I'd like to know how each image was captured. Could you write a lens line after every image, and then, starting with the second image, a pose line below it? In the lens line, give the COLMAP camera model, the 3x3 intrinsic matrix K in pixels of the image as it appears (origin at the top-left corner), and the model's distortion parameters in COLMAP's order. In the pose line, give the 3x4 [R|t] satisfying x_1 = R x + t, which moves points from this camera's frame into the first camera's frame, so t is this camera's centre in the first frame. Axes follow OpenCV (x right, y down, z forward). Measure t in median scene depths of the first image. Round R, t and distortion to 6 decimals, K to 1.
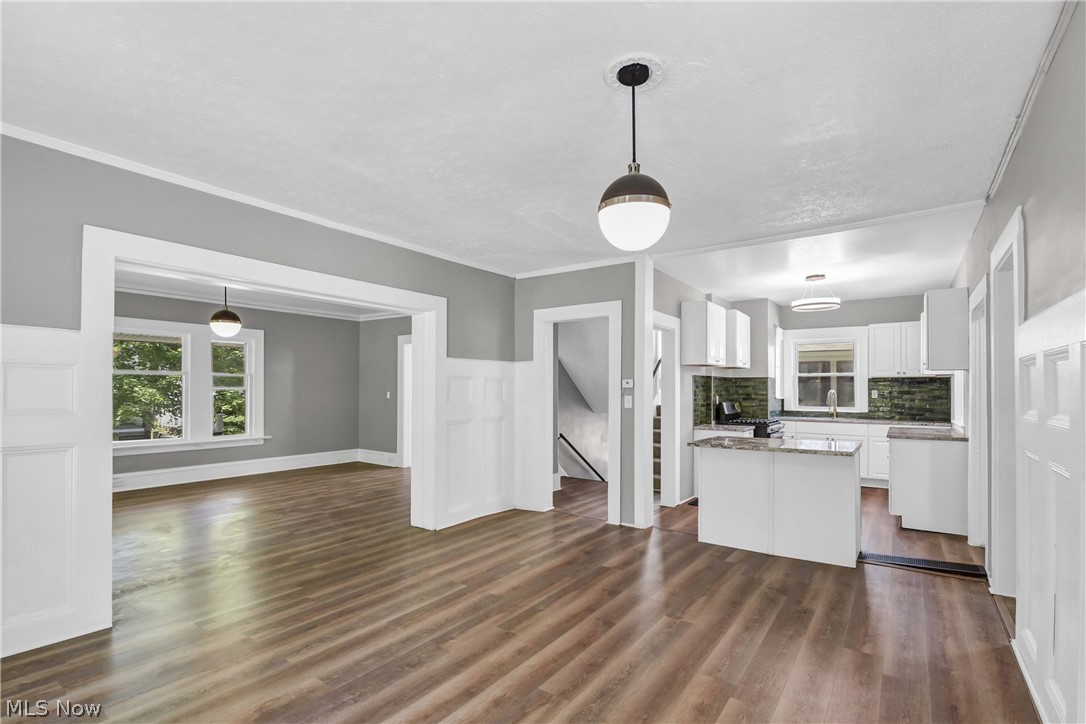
lens RADIAL K [[506.1, 0, 543.6], [0, 506.1, 384.1], [0, 0, 1]] dist [-0.002385, -0.000459]
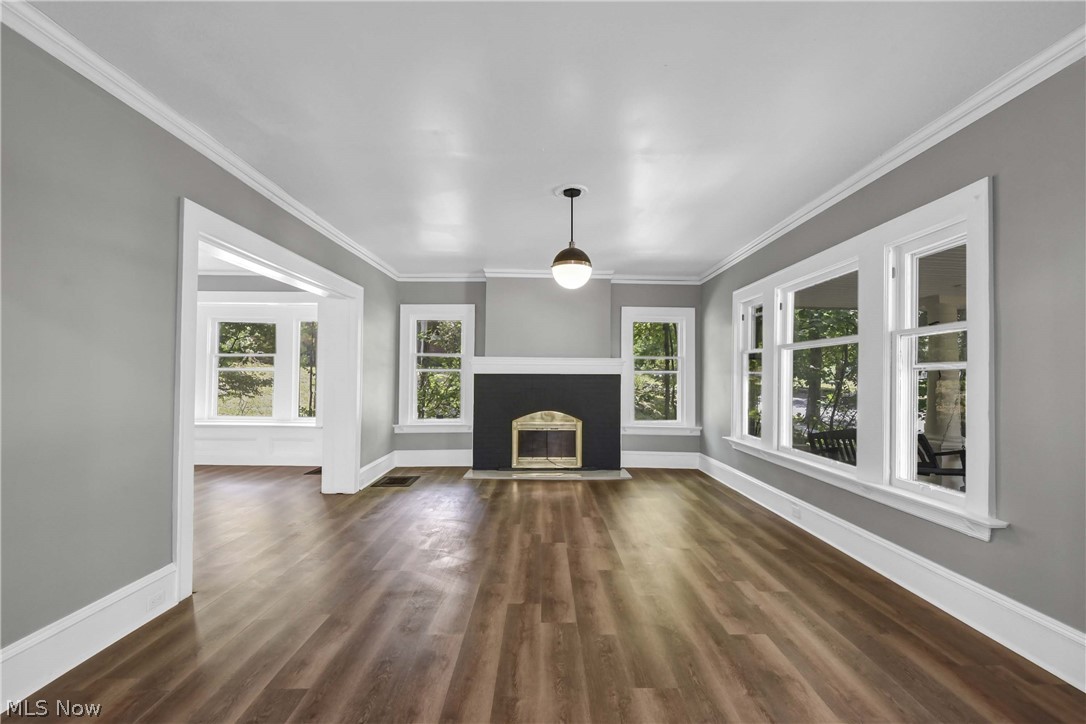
lens RADIAL K [[486.1, 0, 552.3], [0, 486.1, 369.4], [0, 0, 1]] dist [-0.000889, -0.000297]
pose [[-0.799106, -0.019238, -0.600882, -0.191262], [-0.005343, 0.999676, -0.024901, 0.024981], [0.601166, -0.016688, -0.798950, 1.259619]]
